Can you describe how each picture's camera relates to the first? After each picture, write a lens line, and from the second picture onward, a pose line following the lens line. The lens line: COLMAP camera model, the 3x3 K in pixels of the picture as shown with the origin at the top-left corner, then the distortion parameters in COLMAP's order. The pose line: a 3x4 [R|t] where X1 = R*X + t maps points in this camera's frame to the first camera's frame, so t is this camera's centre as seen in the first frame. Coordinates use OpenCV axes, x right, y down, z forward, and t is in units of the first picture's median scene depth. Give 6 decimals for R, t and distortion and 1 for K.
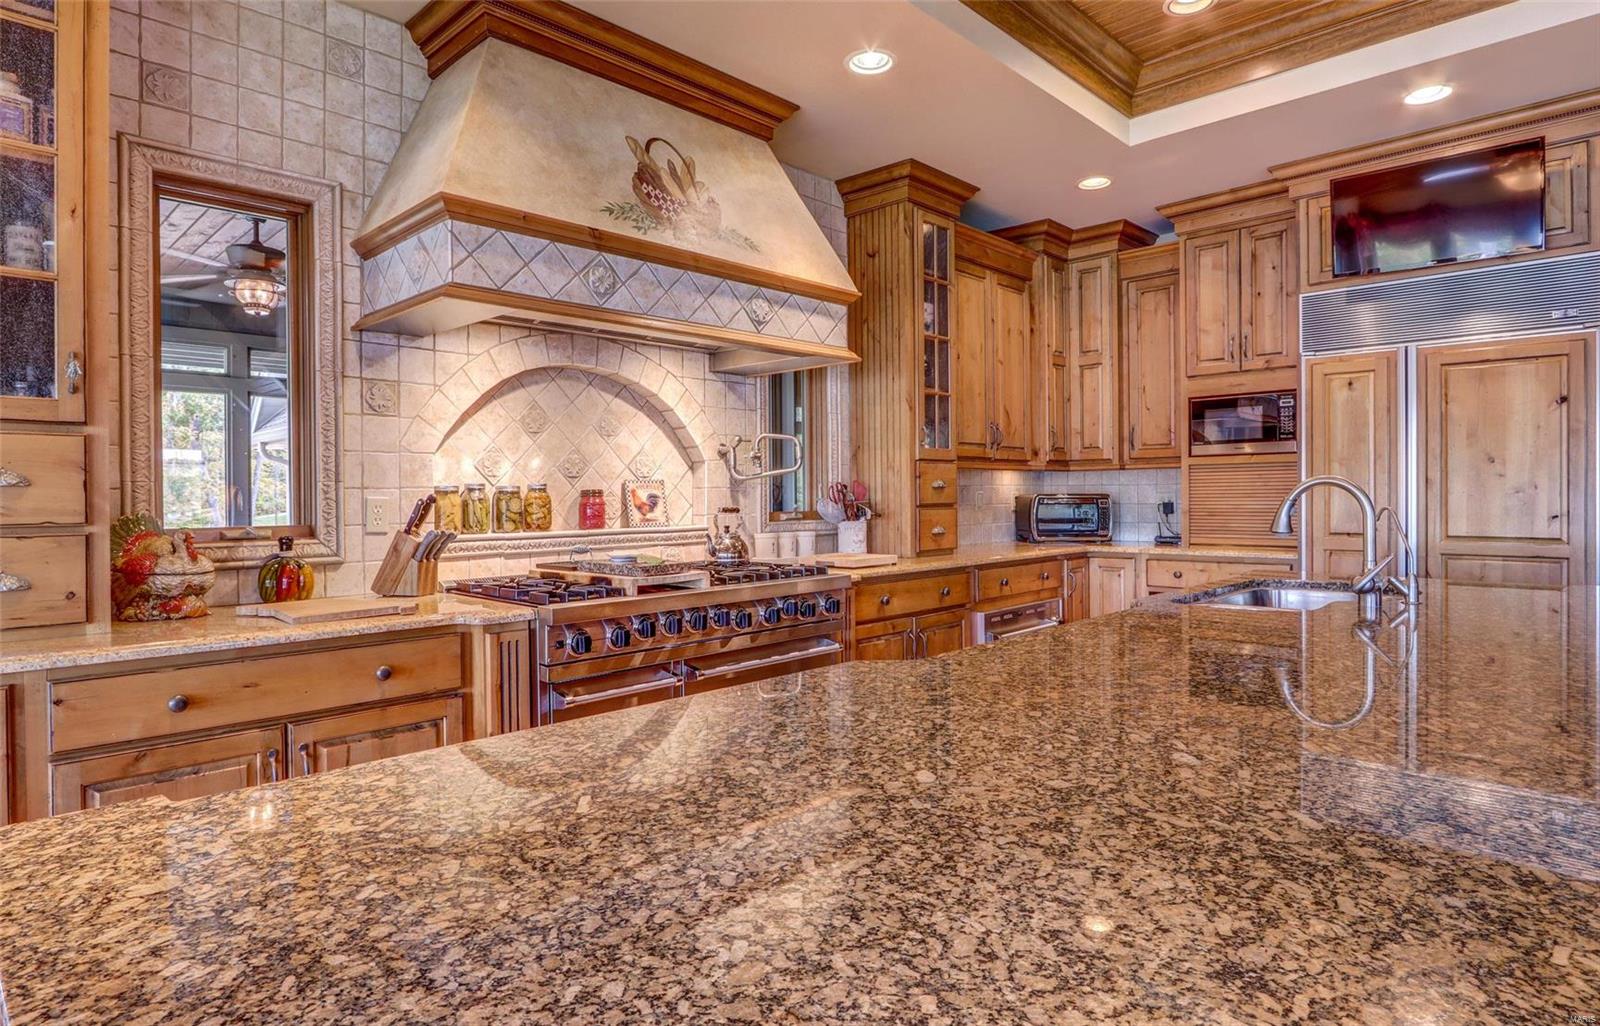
lens RADIAL K [[882.6, 0, 800.9], [0, 882.6, 500.2], [0, 0, 1]] dist [-0.018068, 0.004036]
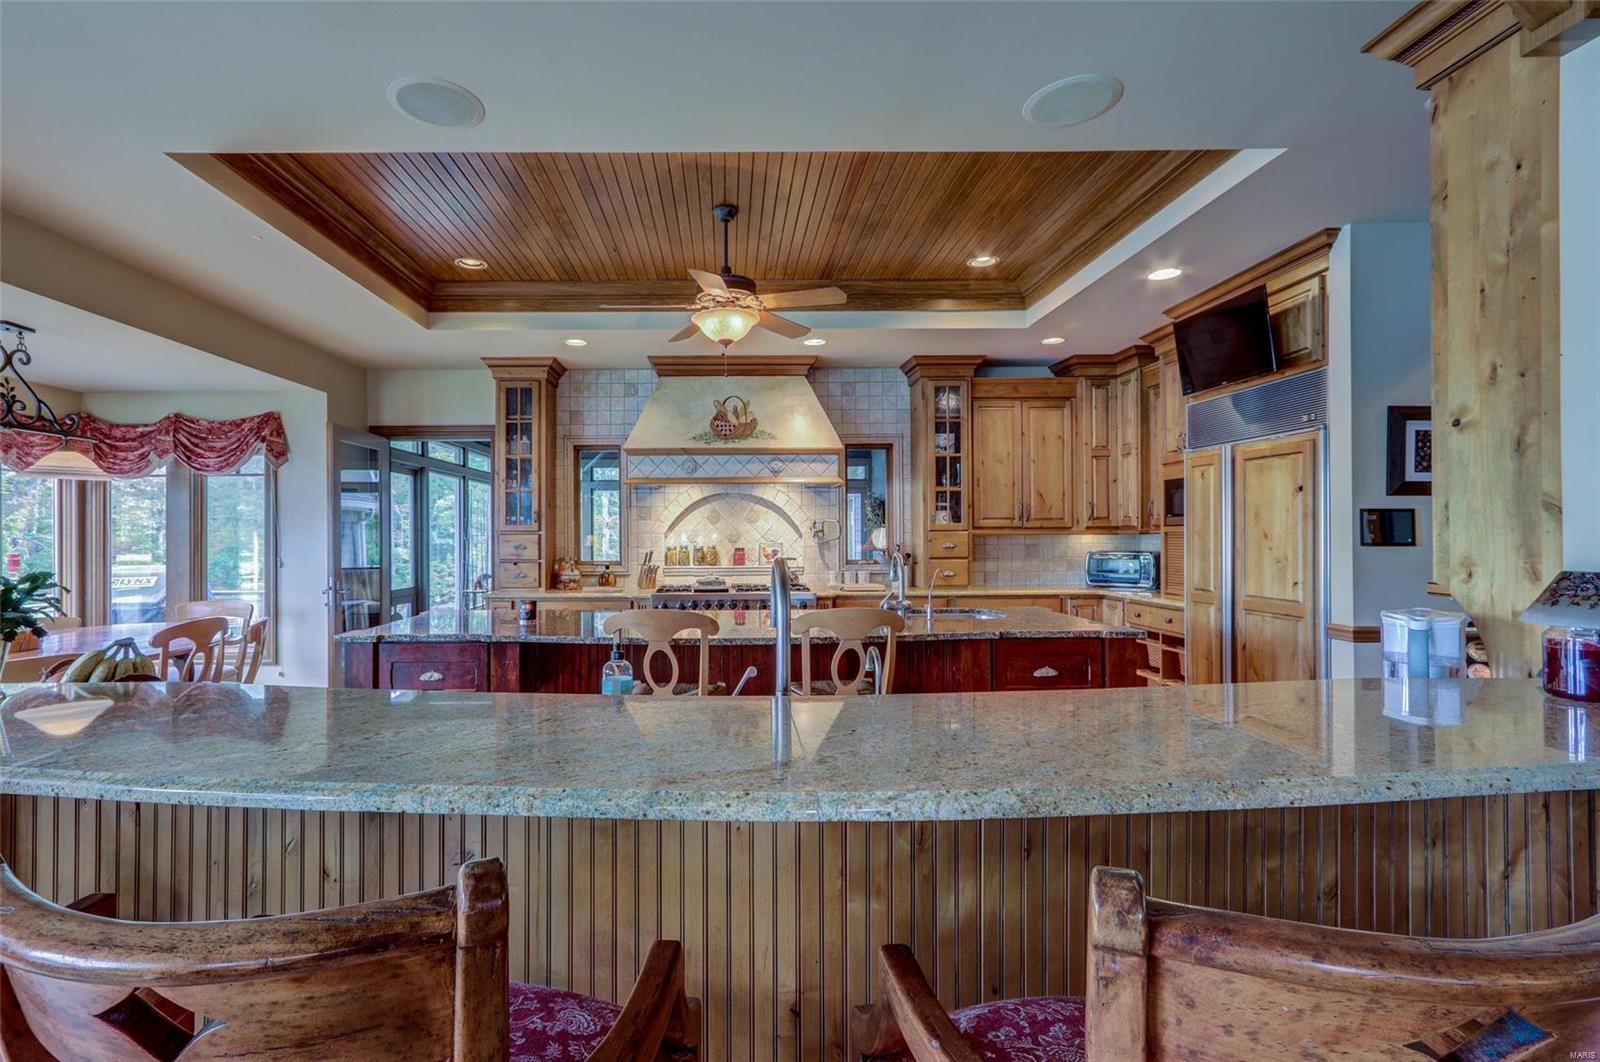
lens RADIAL K [[740.9, 0, 724.5], [0, 740.9, 543.3], [0, 0, 1]] dist [-0.019034, 0.003704]
pose [[0.698038, 0.014292, -0.715918, 1.114535], [-0.005136, 0.999875, 0.014954, -0.052410], [0.716042, -0.006761, 0.698024, -0.334387]]
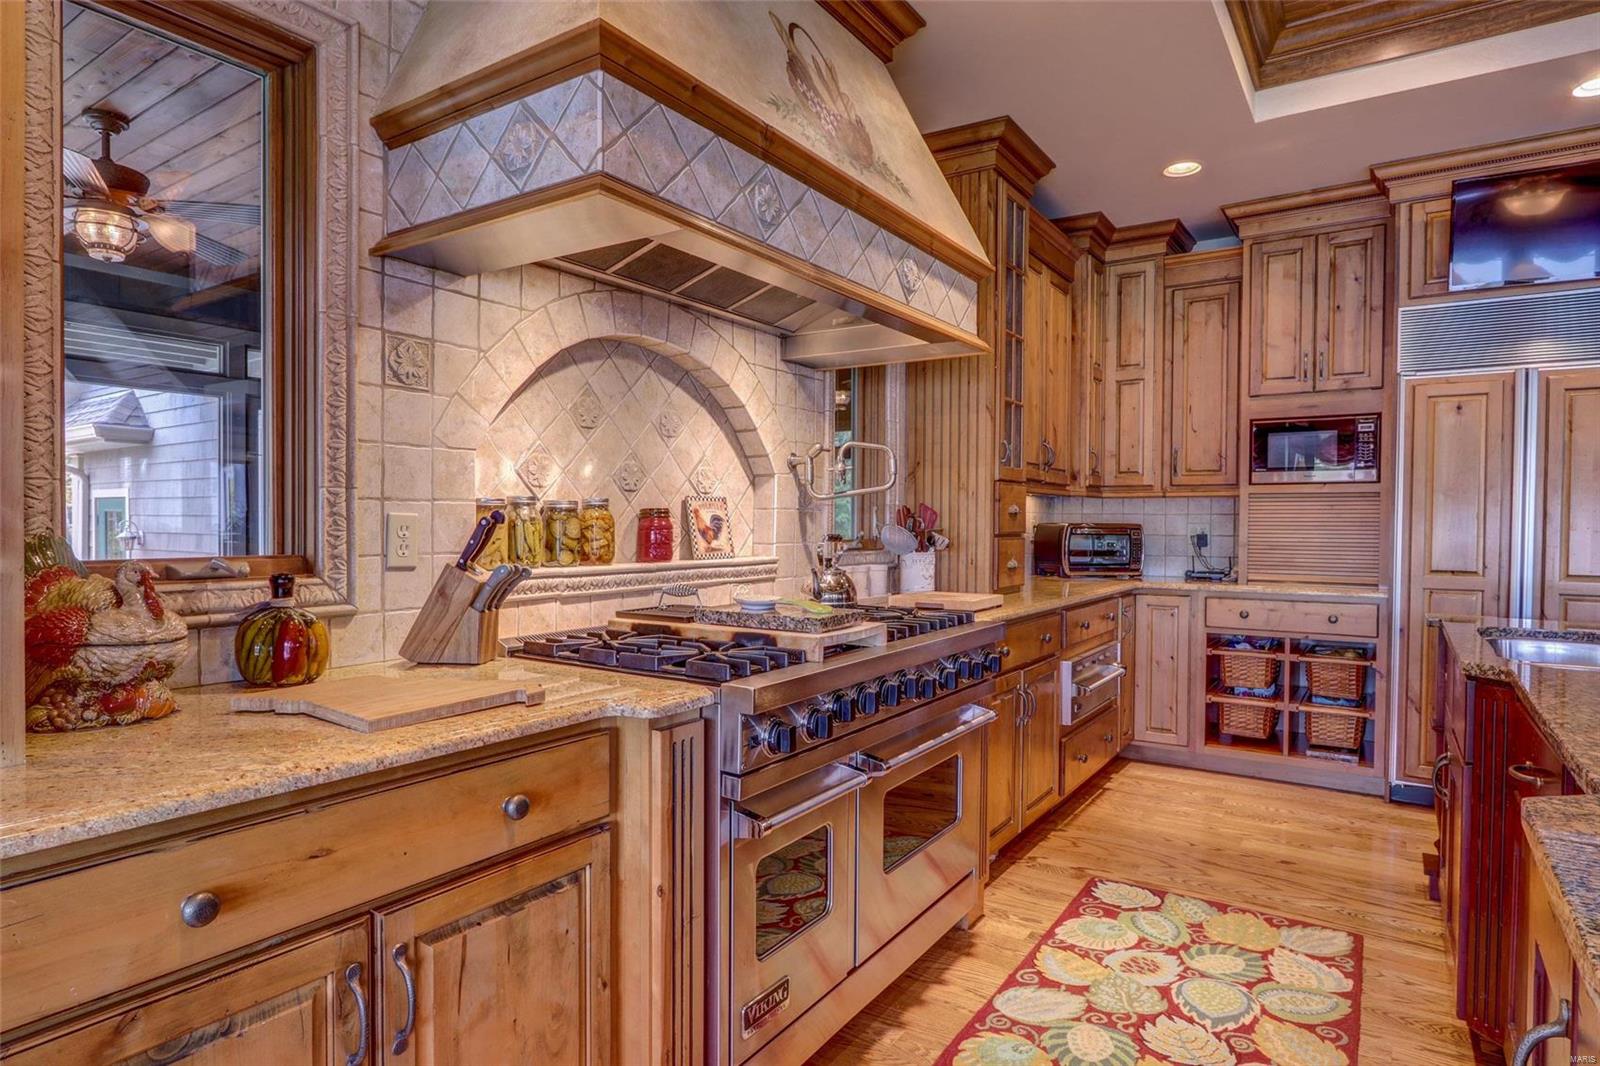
lens RADIAL K [[920.9, 0, 811.8], [0, 920.9, 533.8], [0, 0, 1]] dist [-0.029003, 0.008324]
pose [[0.982640, 0.011756, 0.185148, -0.262521], [-0.013148, 0.999894, 0.006295, 0.003039], [-0.185054, -0.008620, 0.982691, 0.232406]]
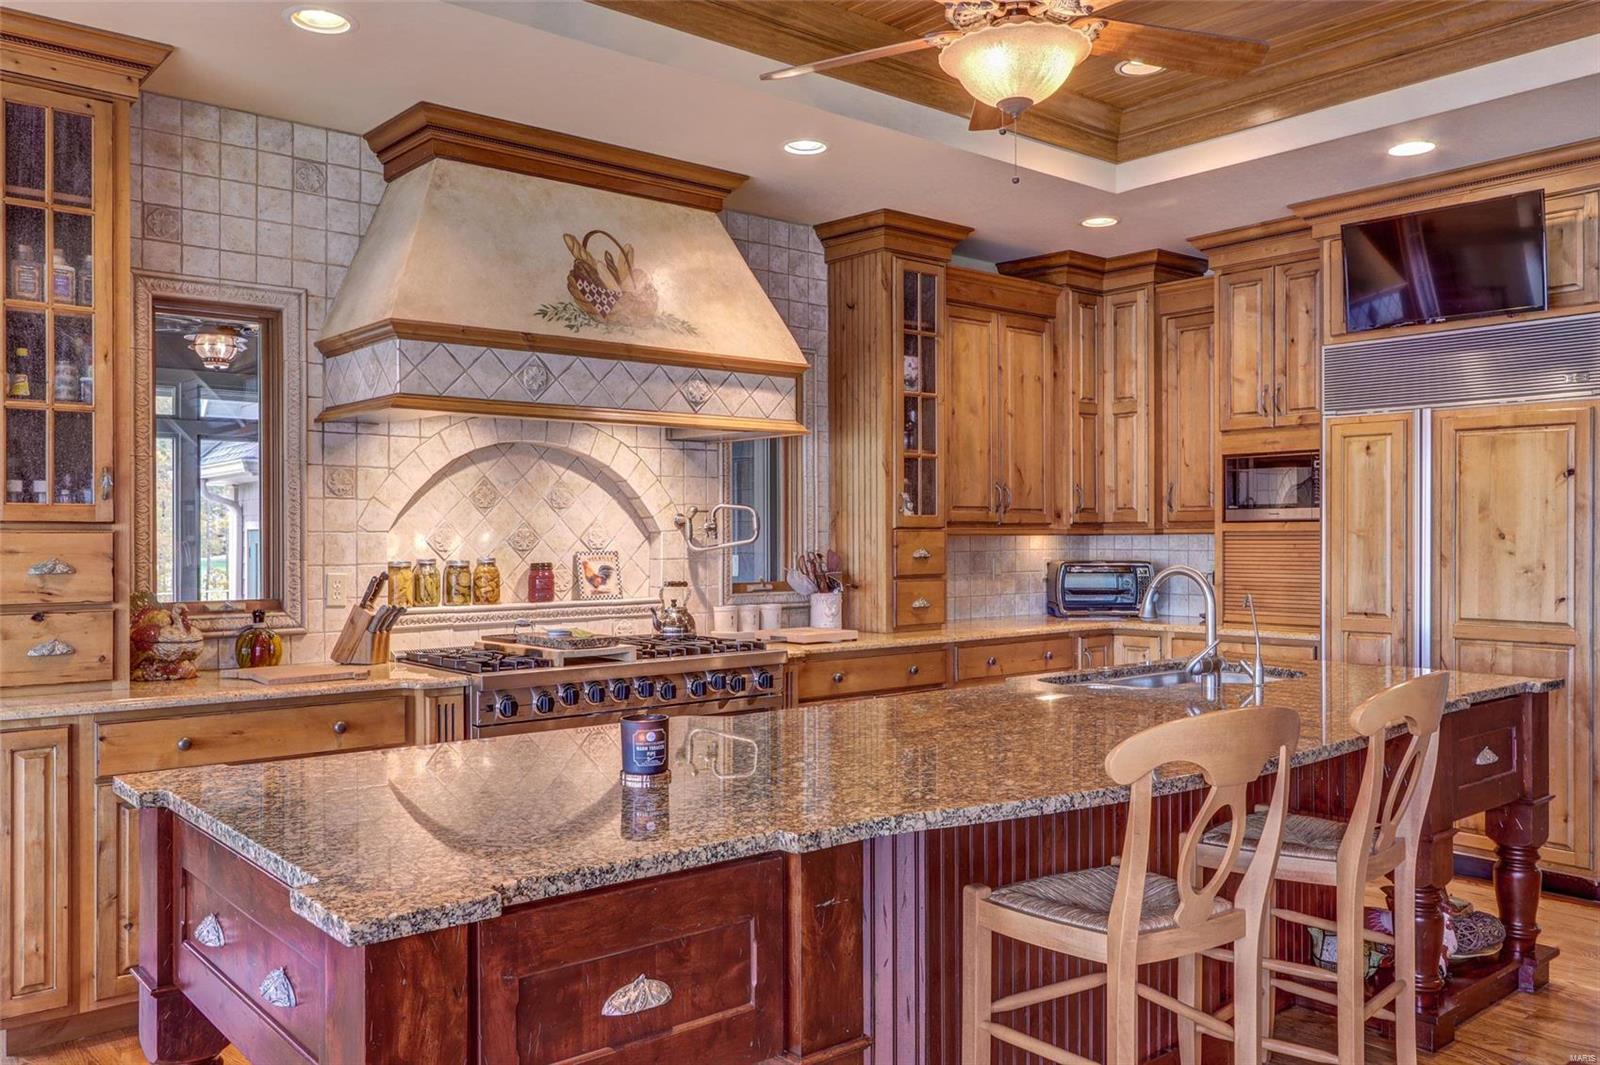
lens RADIAL K [[1264.5, 0, 796.2], [0, 1264.5, 536.1], [0, 0, 1]] dist [-0.009482, 0.024665]
pose [[0.994935, 0.005730, -0.100362, 0.208764], [-0.006158, 0.999973, -0.003949, -0.040338], [0.100336, 0.004547, 0.994943, -0.432908]]
